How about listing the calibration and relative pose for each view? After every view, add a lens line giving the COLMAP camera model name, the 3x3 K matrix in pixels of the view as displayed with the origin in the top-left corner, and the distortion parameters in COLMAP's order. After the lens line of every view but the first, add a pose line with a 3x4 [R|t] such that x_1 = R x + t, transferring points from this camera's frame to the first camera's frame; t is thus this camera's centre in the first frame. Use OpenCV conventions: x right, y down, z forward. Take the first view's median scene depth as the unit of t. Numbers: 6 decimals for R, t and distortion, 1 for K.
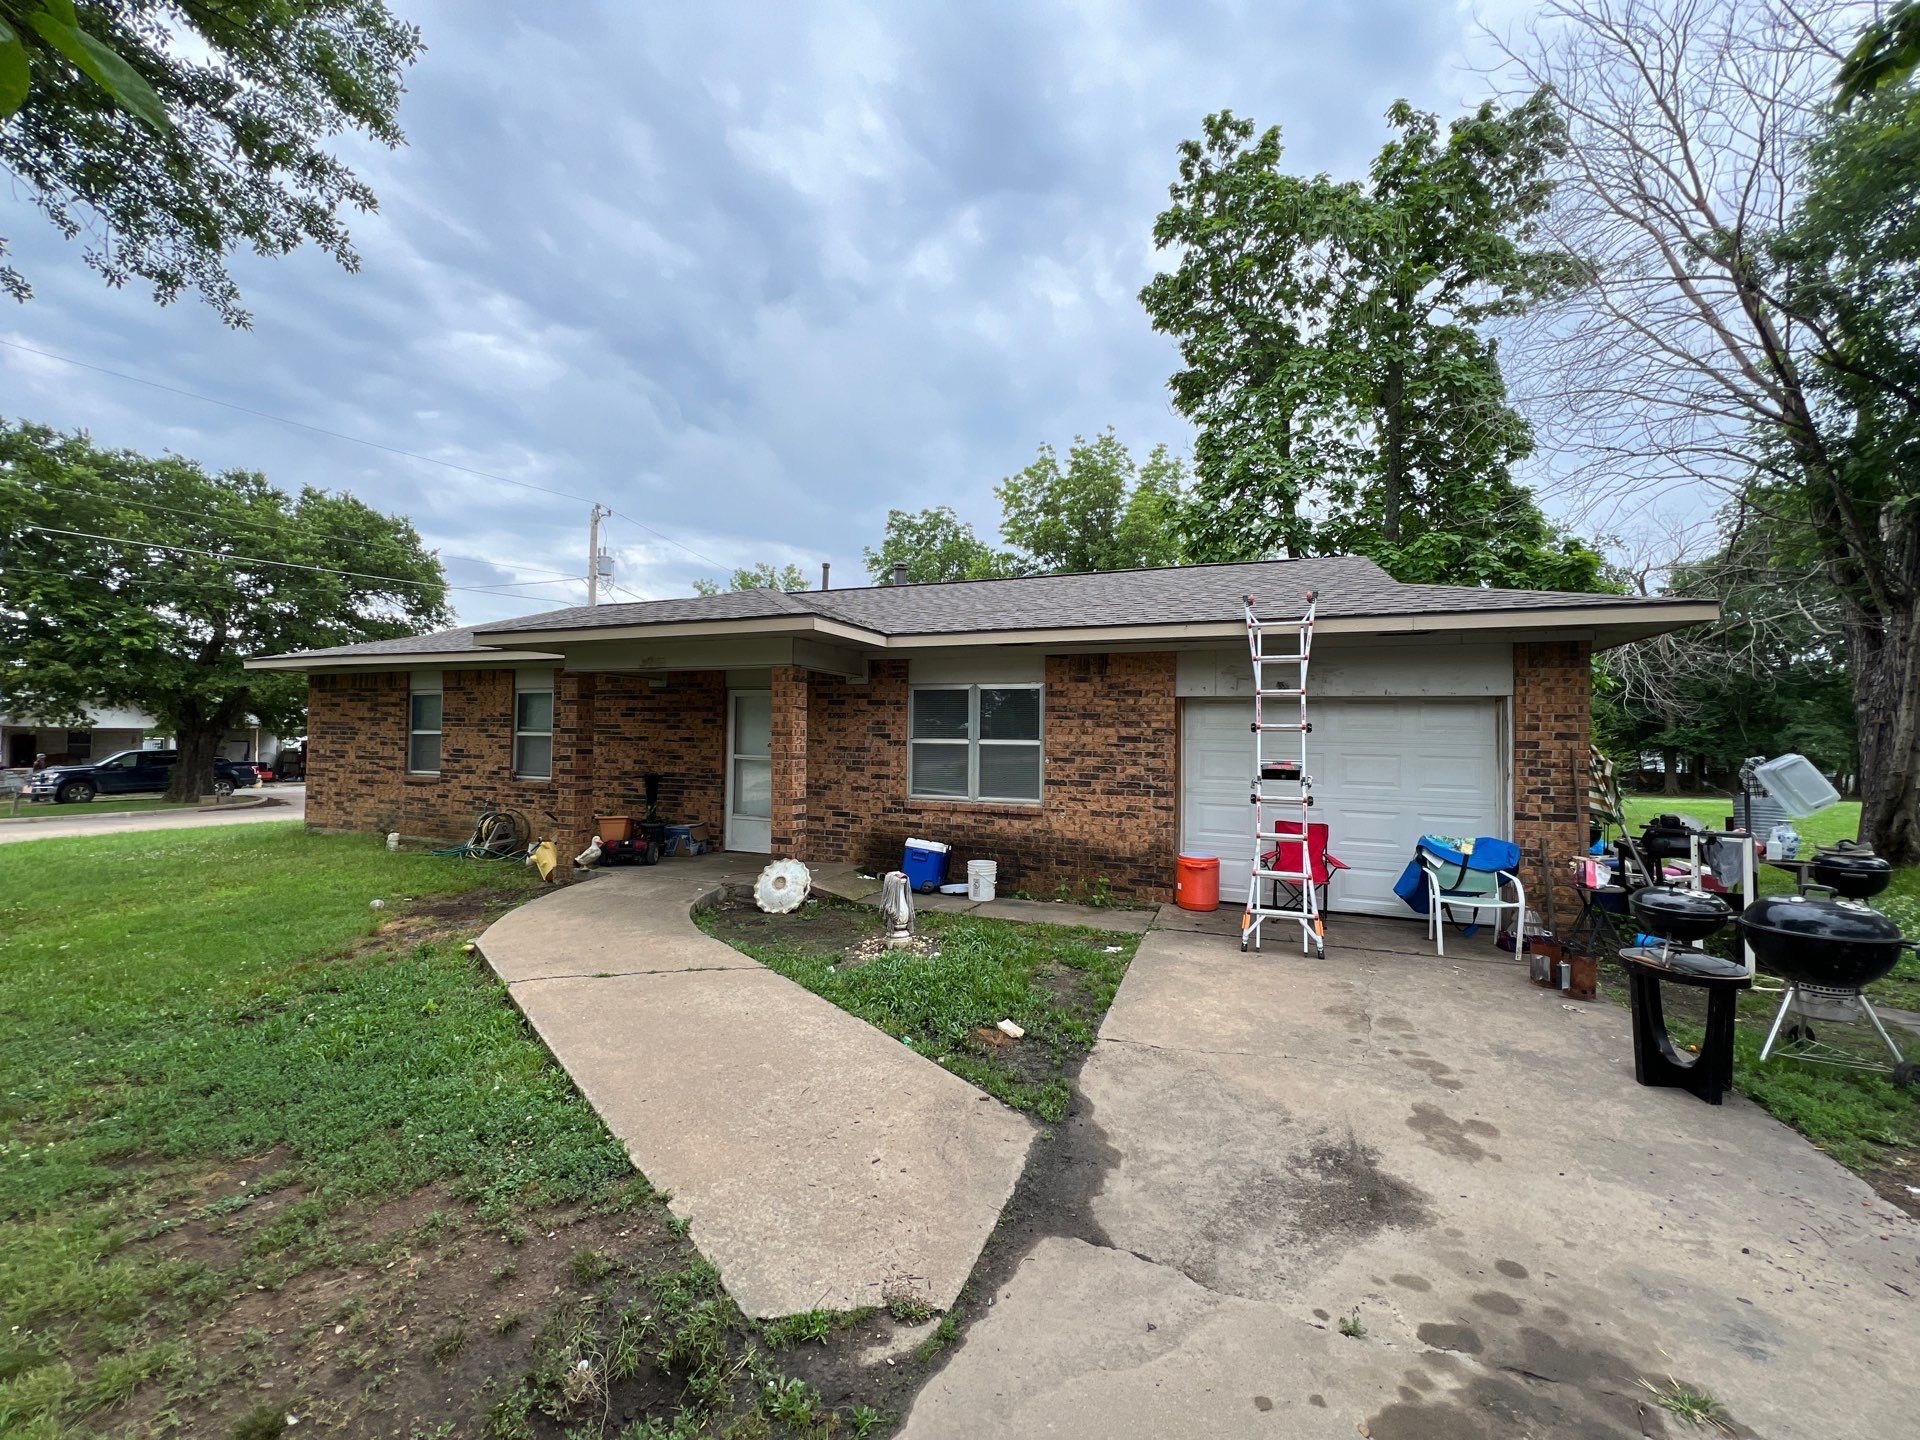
lens RADIAL K [[761.6, 0, 958.1], [0, 761.6, 738.0], [0, 0, 1]] dist [-0.002005, 0.000019]
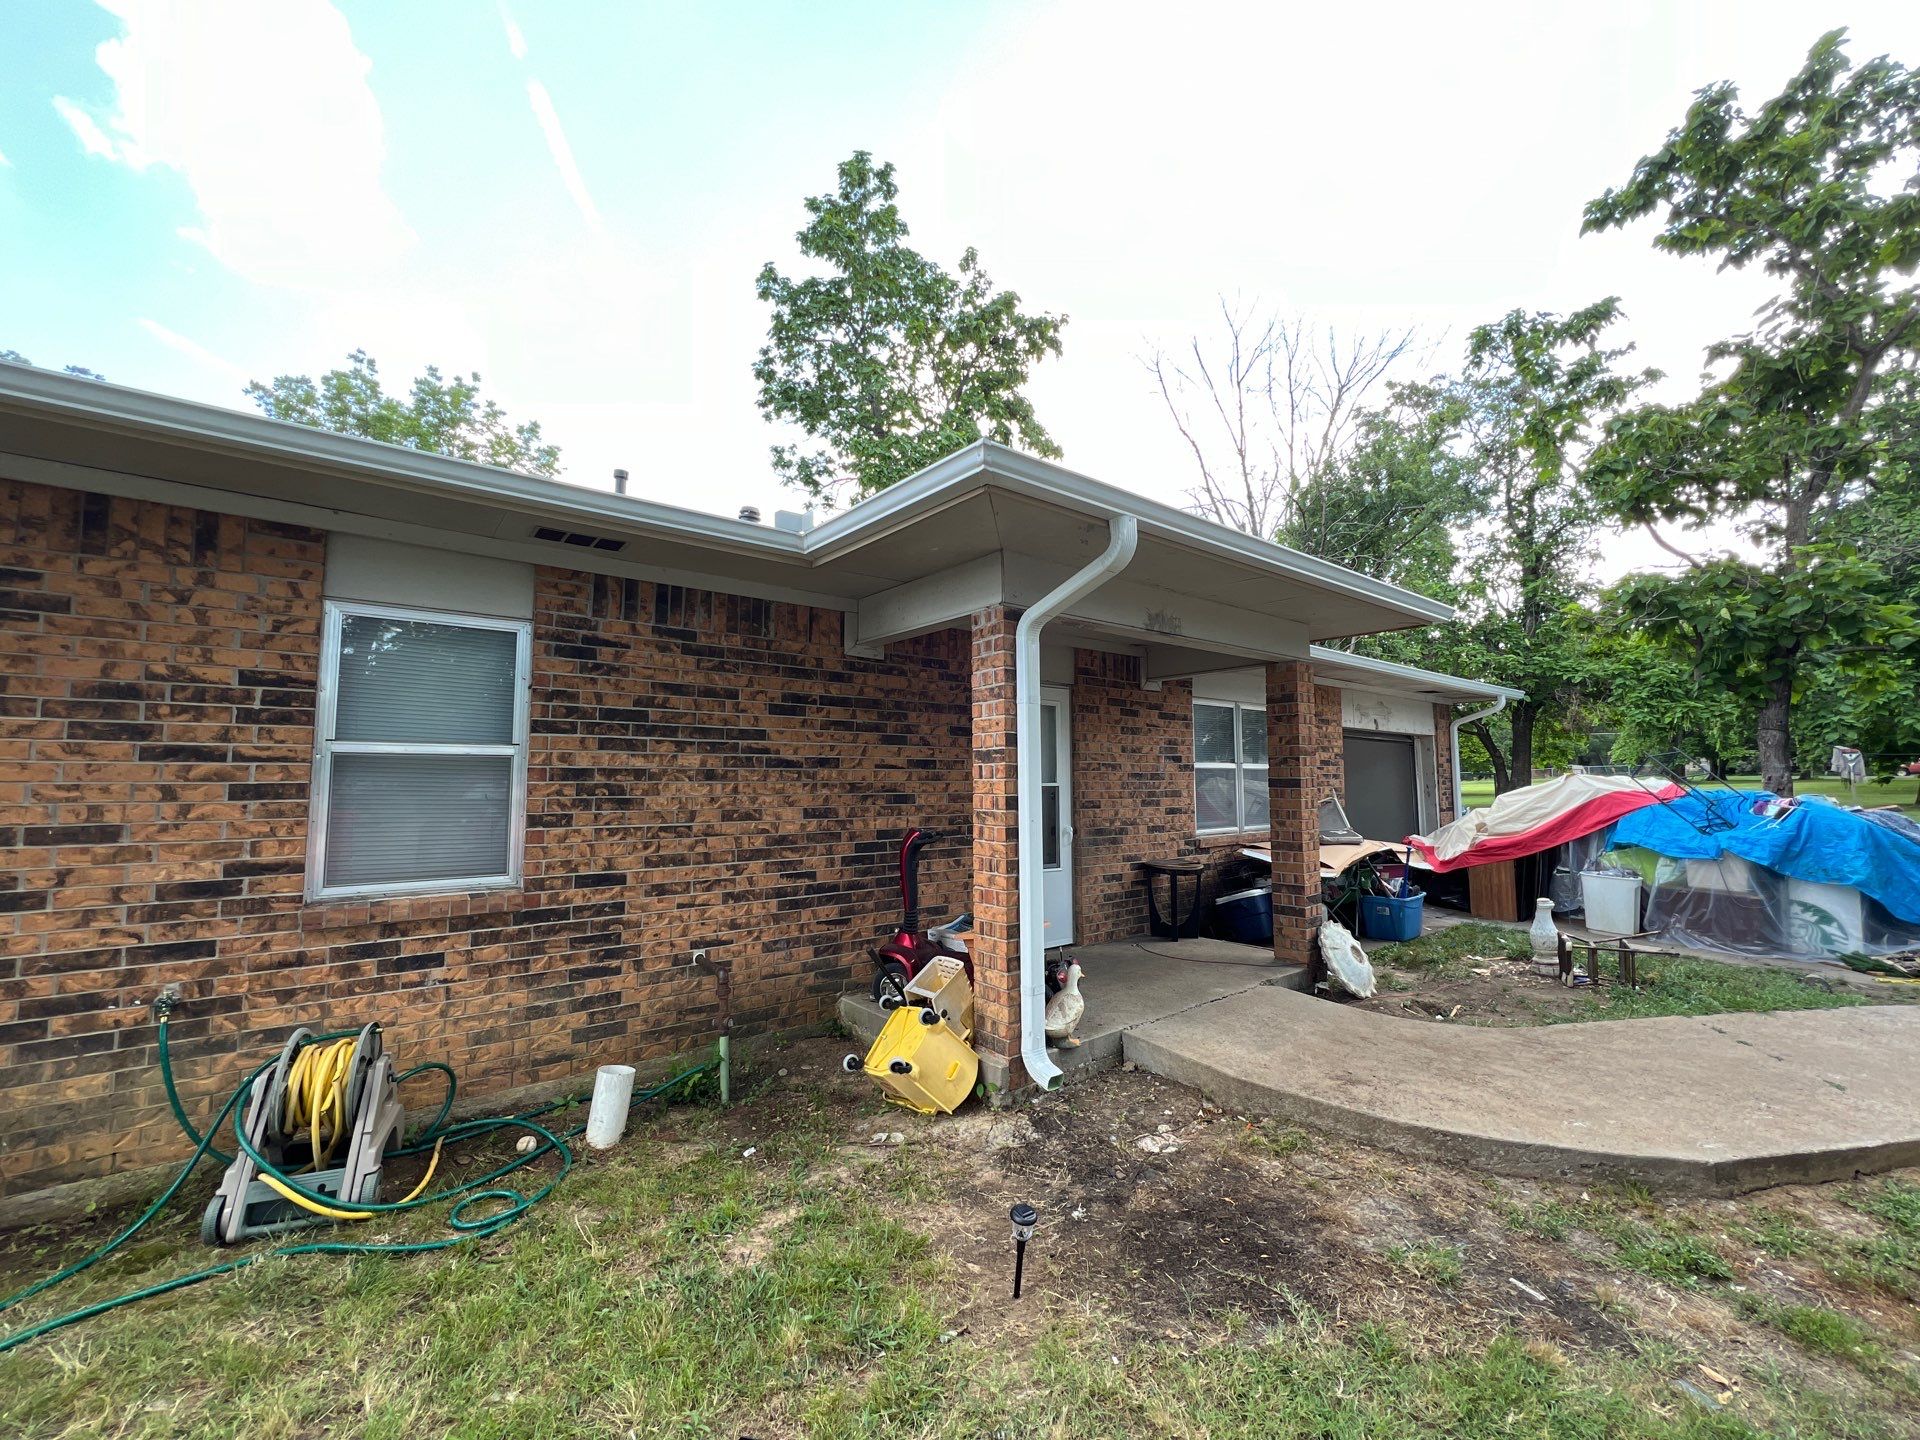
lens RADIAL K [[761.6, 0, 958.1], [0, 761.6, 738.0], [0, 0, 1]] dist [-0.002005, 0.000019]
pose [[0.505318, 0.034284, 0.862252, -0.864832], [0.010694, 0.998885, -0.045984, 0.009033], [-0.862867, 0.032458, 0.504388, 0.770439]]
